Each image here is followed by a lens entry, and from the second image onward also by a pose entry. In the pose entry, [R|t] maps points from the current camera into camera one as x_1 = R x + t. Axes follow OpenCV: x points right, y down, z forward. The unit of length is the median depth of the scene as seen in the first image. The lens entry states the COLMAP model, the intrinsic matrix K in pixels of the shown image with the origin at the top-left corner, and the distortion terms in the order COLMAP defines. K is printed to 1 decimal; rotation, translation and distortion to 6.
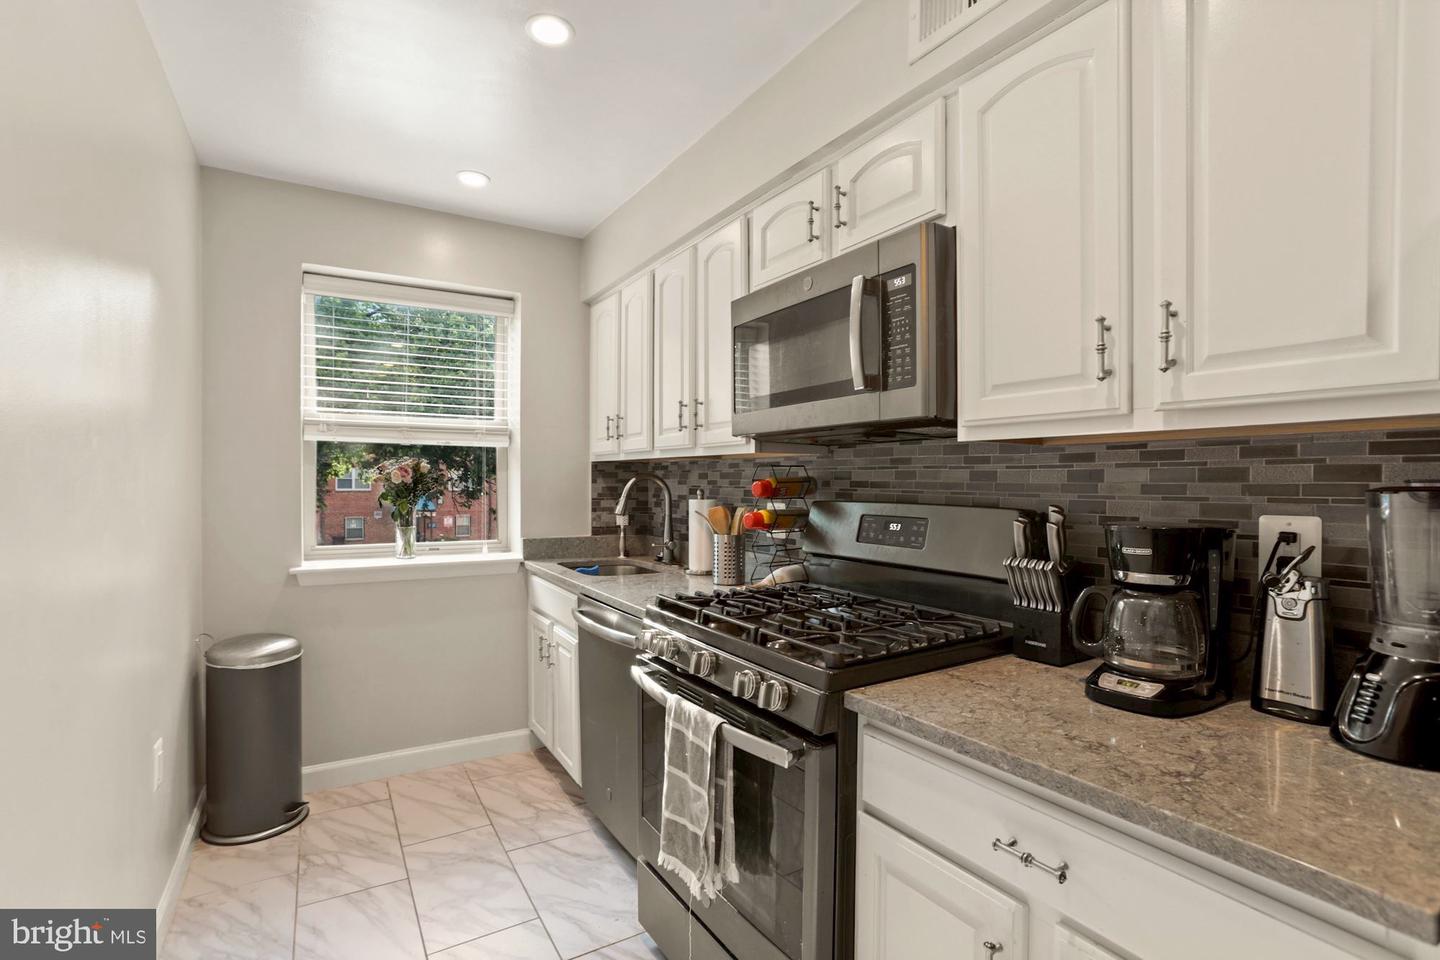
lens RADIAL K [[673.1, 0, 720.0], [0, 673.1, 480.0], [0, 0, 1]] dist [-0.074693, 0.036300]
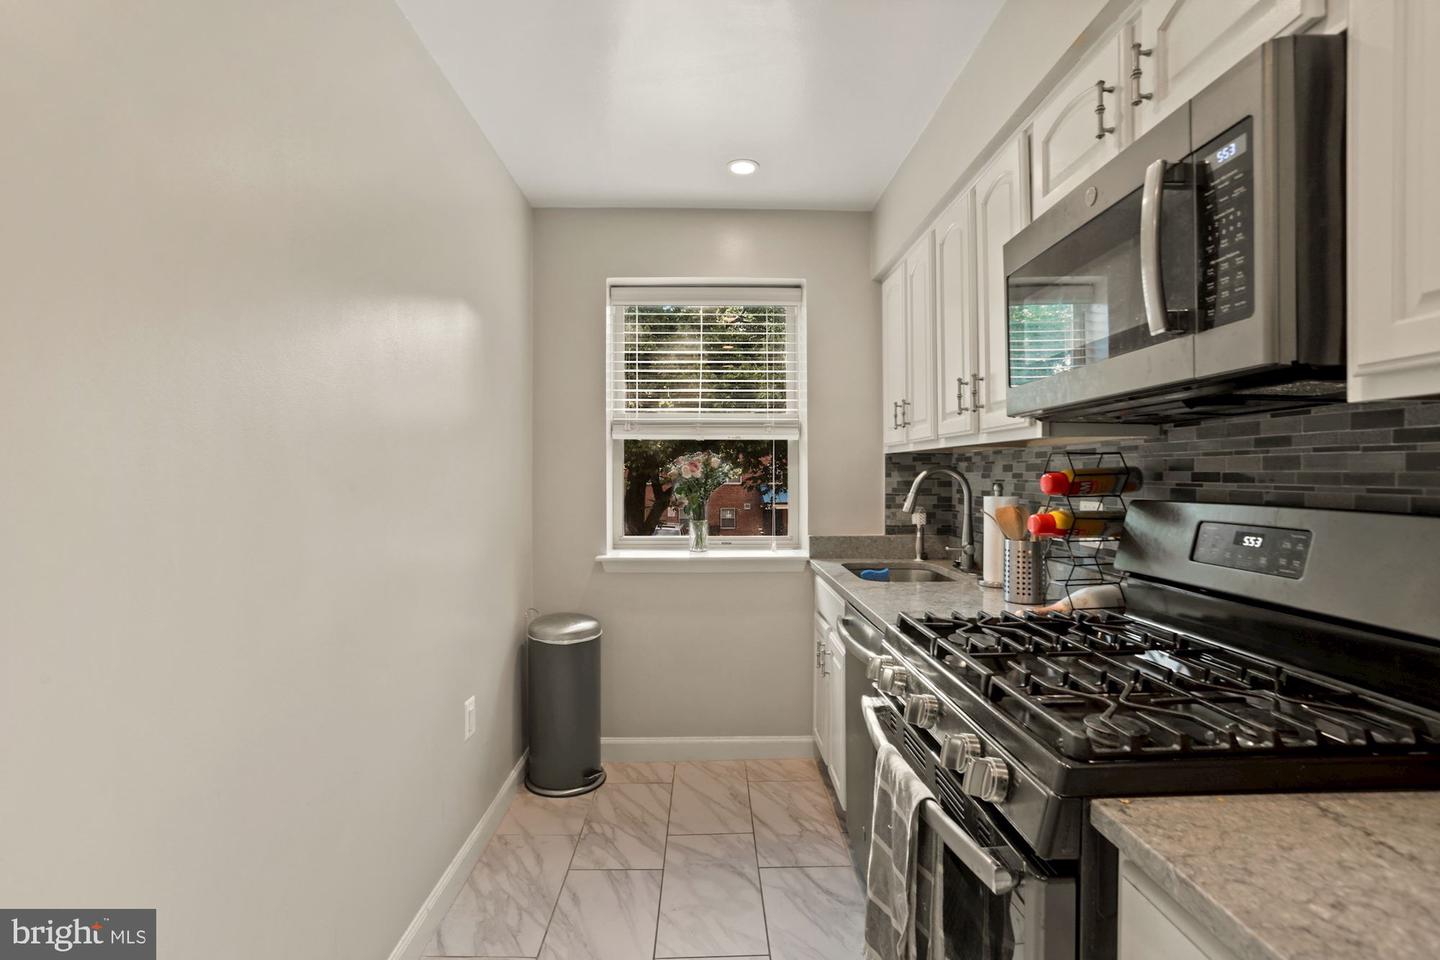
lens RADIAL K [[671.6, 0, 727.7], [0, 671.6, 475.3], [0, 0, 1]] dist [-0.067043, 0.033944]
pose [[0.866618, -0.005875, -0.498937, 0.105473], [0.006607, 0.999978, -0.000299, 0.001311], [0.498928, -0.003037, 0.866638, 0.148284]]
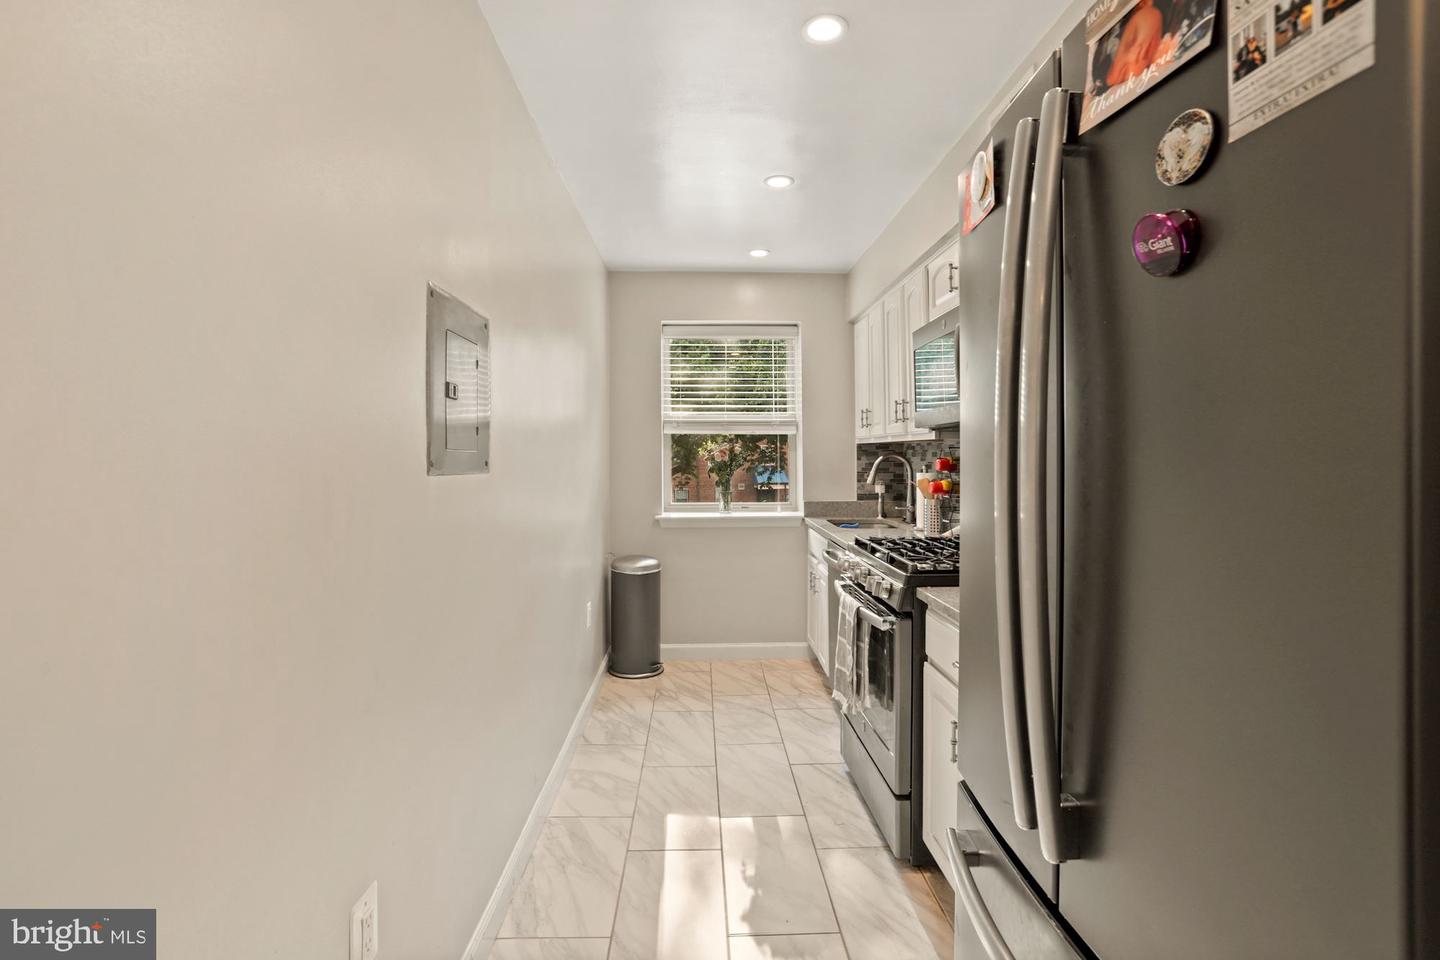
lens RADIAL K [[678.4, 0, 720.5], [0, 678.4, 429.7], [0, 0, 1]] dist [-0.073161, 0.000009]
pose [[0.868590, -0.025268, -0.494886, 0.316429], [0.007071, 0.999229, -0.038608, -0.008039], [0.495481, 0.030036, 0.868100, -0.372422]]
